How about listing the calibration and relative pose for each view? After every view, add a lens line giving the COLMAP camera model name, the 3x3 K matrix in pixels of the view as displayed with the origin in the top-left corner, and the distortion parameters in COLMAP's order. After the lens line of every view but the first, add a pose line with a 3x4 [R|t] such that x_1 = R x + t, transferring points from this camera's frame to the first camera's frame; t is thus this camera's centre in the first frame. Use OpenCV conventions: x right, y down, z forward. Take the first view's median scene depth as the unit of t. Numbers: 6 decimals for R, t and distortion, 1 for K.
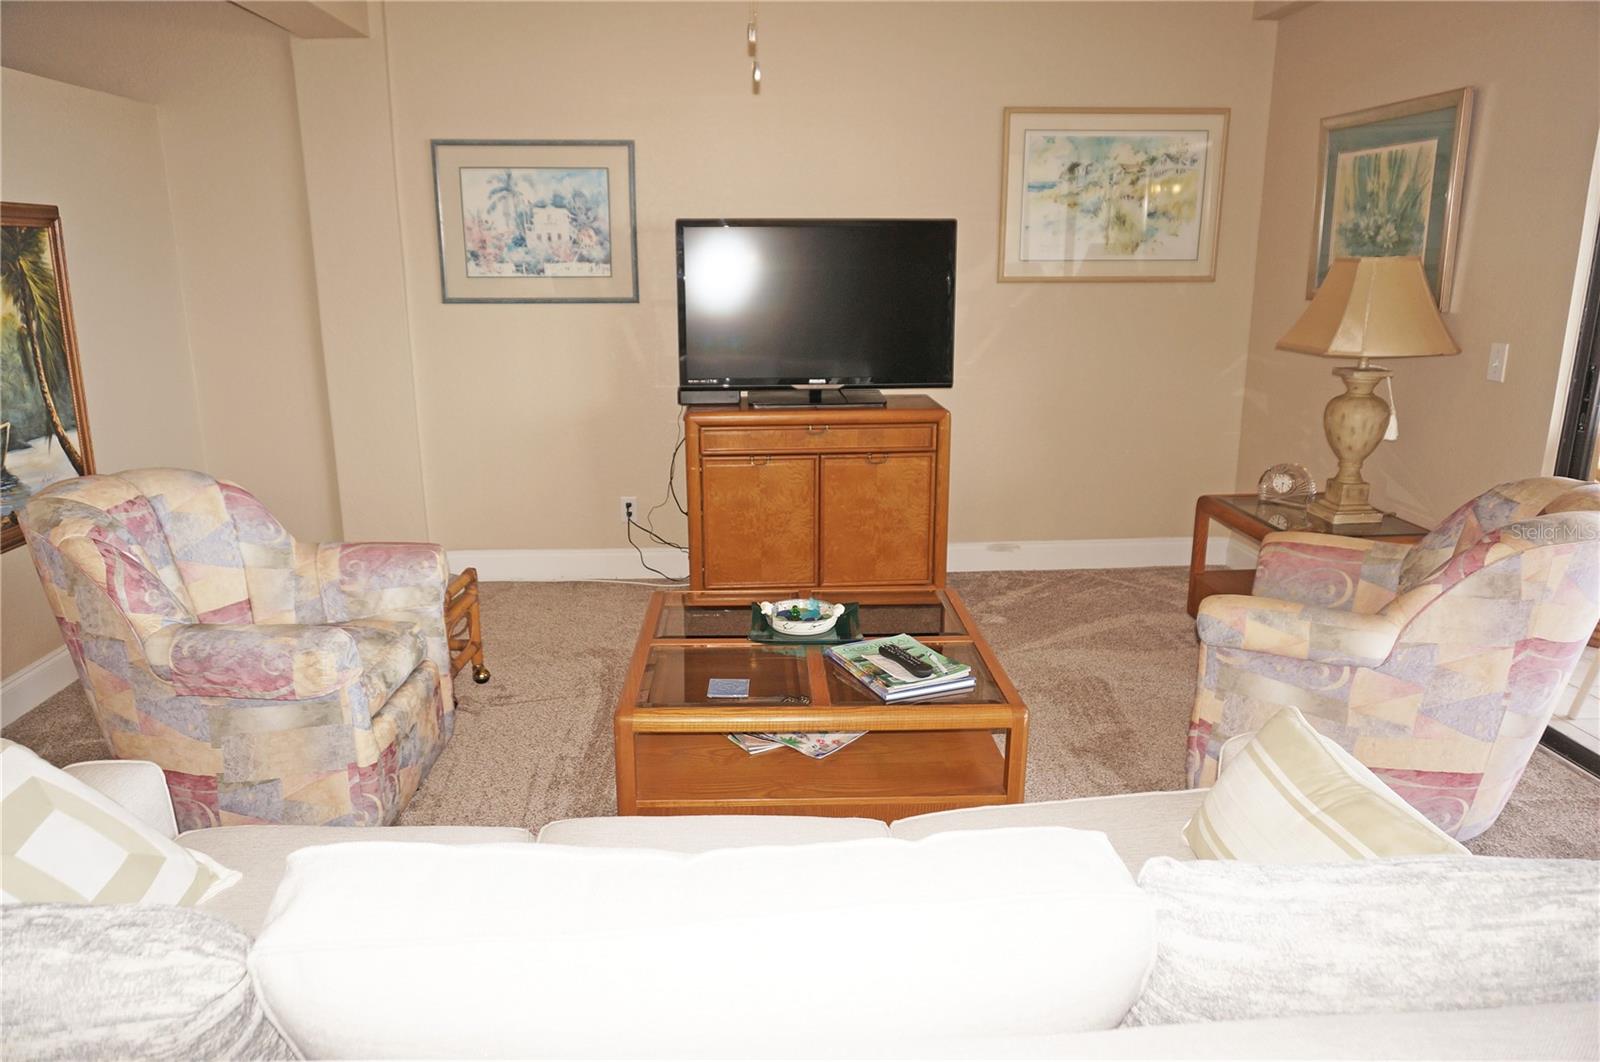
lens RADIAL K [[1079.8, 0, 806.3], [0, 1079.8, 468.7], [0, 0, 1]] dist [-0.059478, 0.043959]
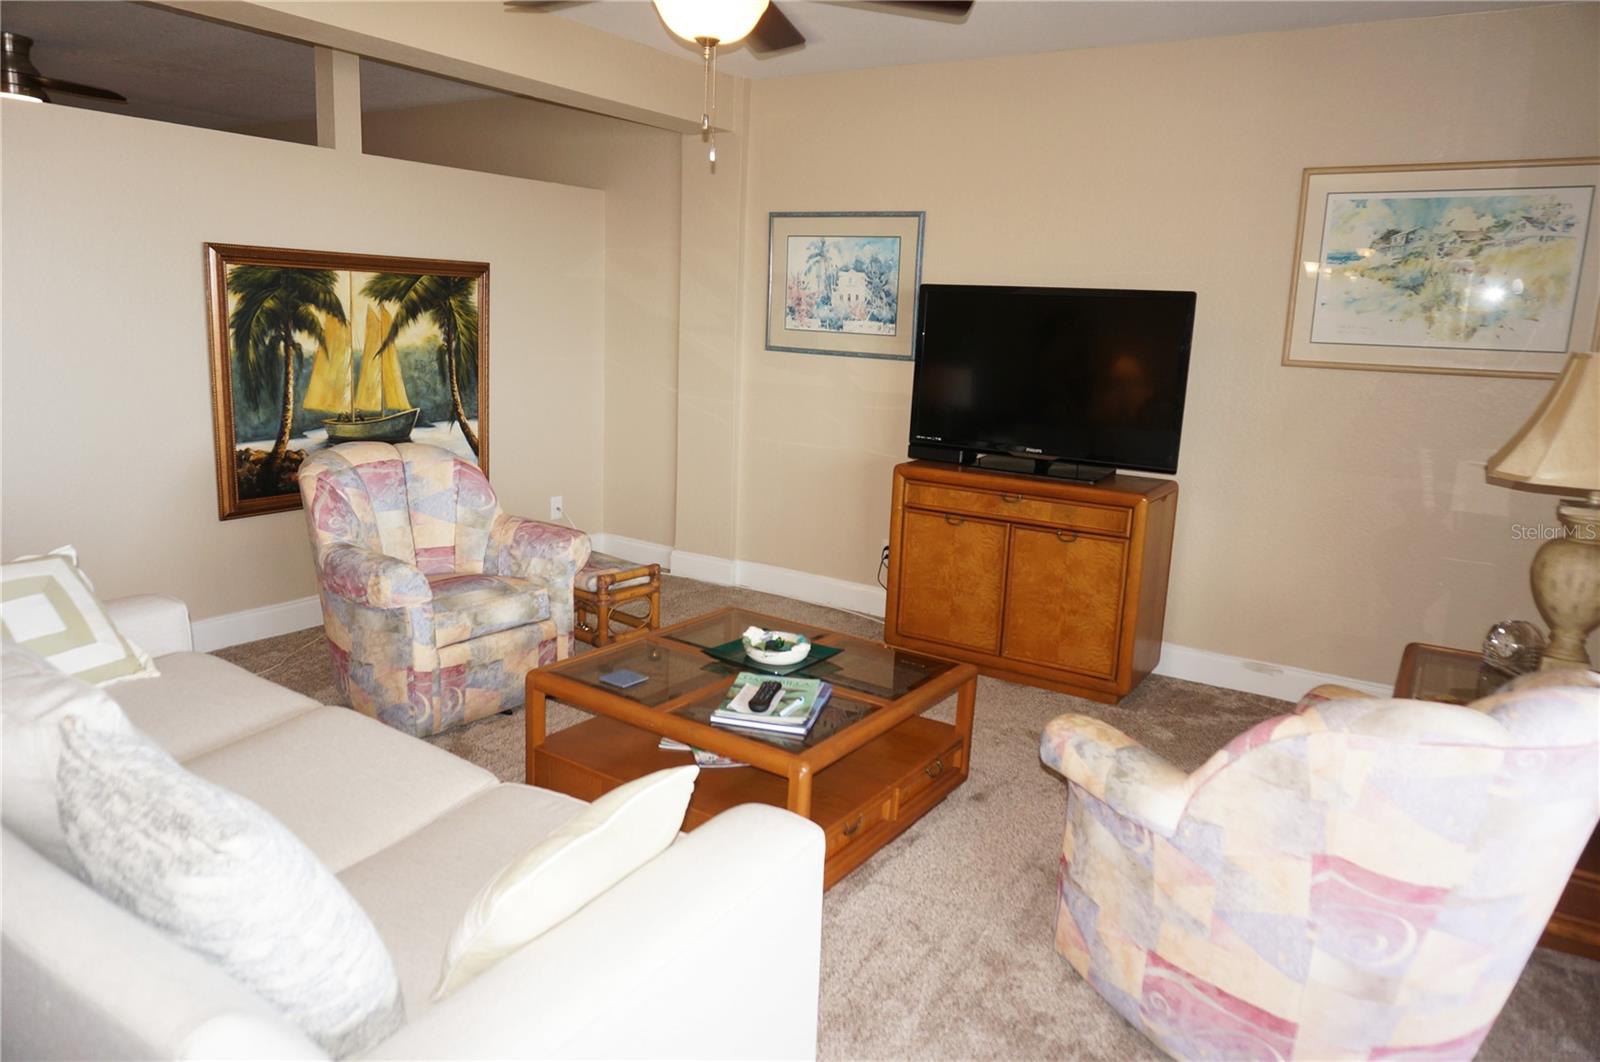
lens RADIAL K [[1079.8, 0, 806.3], [0, 1079.8, 468.7], [0, 0, 1]] dist [-0.059478, 0.043959]
pose [[0.801482, 0.120929, -0.585664, 0.425897], [-0.156214, 0.987674, -0.009843, -0.022586], [0.577255, 0.099378, 0.810494, 0.086180]]
